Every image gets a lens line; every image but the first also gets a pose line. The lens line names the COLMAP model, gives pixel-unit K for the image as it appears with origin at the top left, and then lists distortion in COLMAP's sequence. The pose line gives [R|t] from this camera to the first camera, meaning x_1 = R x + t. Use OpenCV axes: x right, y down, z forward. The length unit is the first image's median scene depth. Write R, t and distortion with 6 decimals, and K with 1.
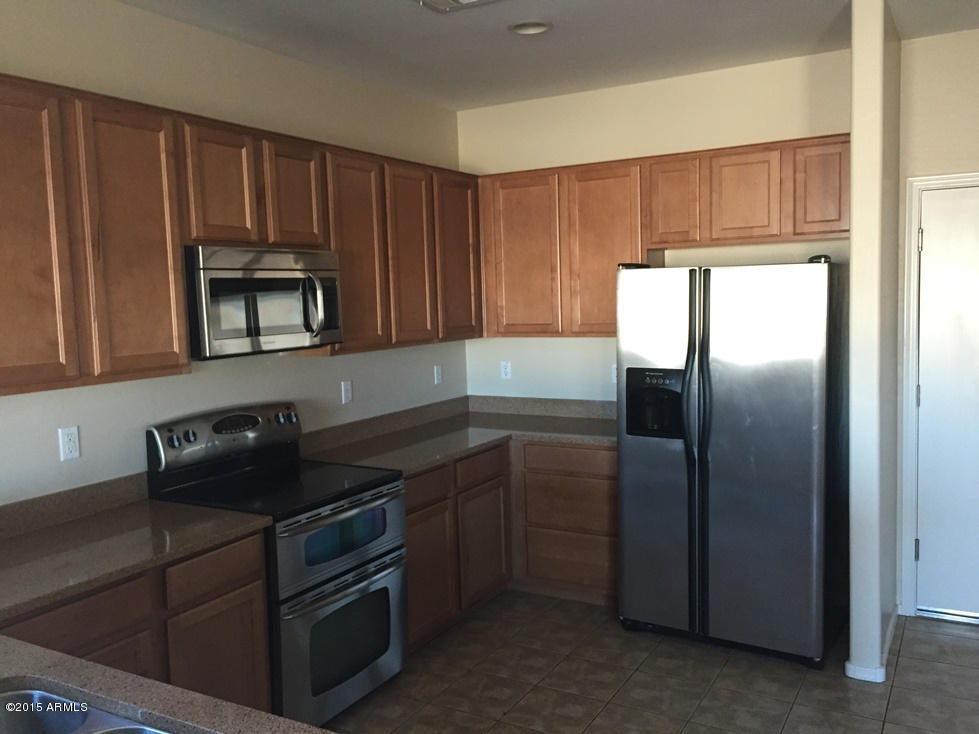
lens RADIAL K [[852.5, 0, 489.7], [0, 852.5, 366.4], [0, 0, 1]] dist [0.057551, 0.004866]
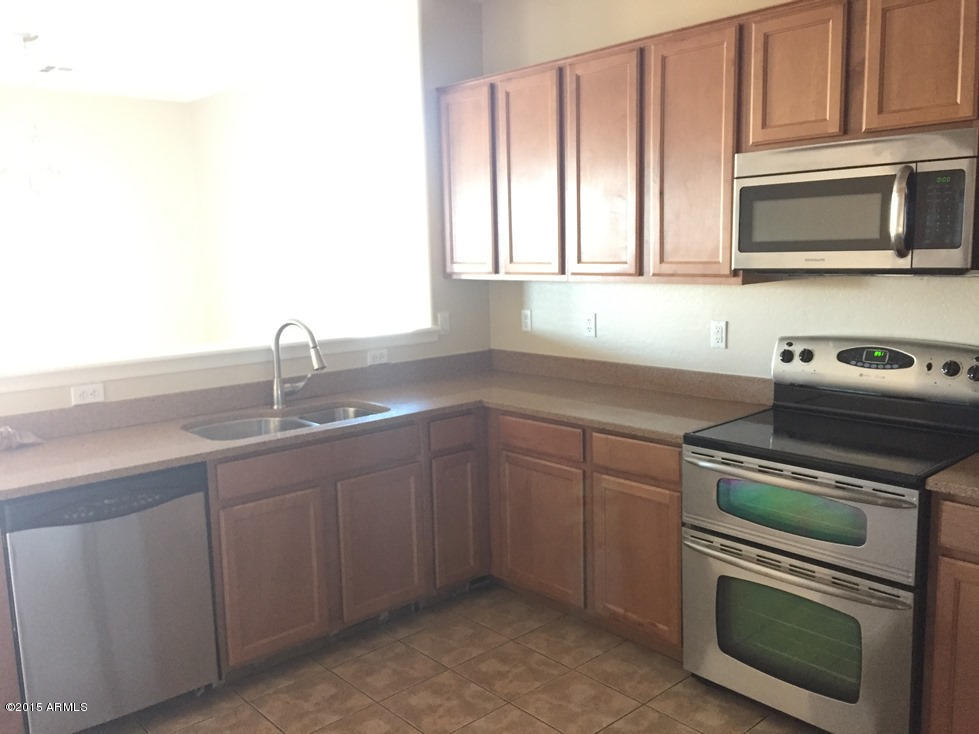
lens RADIAL K [[852.5, 0, 490.2], [0, 852.5, 368.3], [0, 0, 1]] dist [0.057551, 0.004866]
pose [[-0.325628, 0.177533, -0.928681, 0.680308], [-0.045286, 0.978158, 0.202871, -0.085113], [0.944413, 0.108117, -0.310476, 1.034582]]
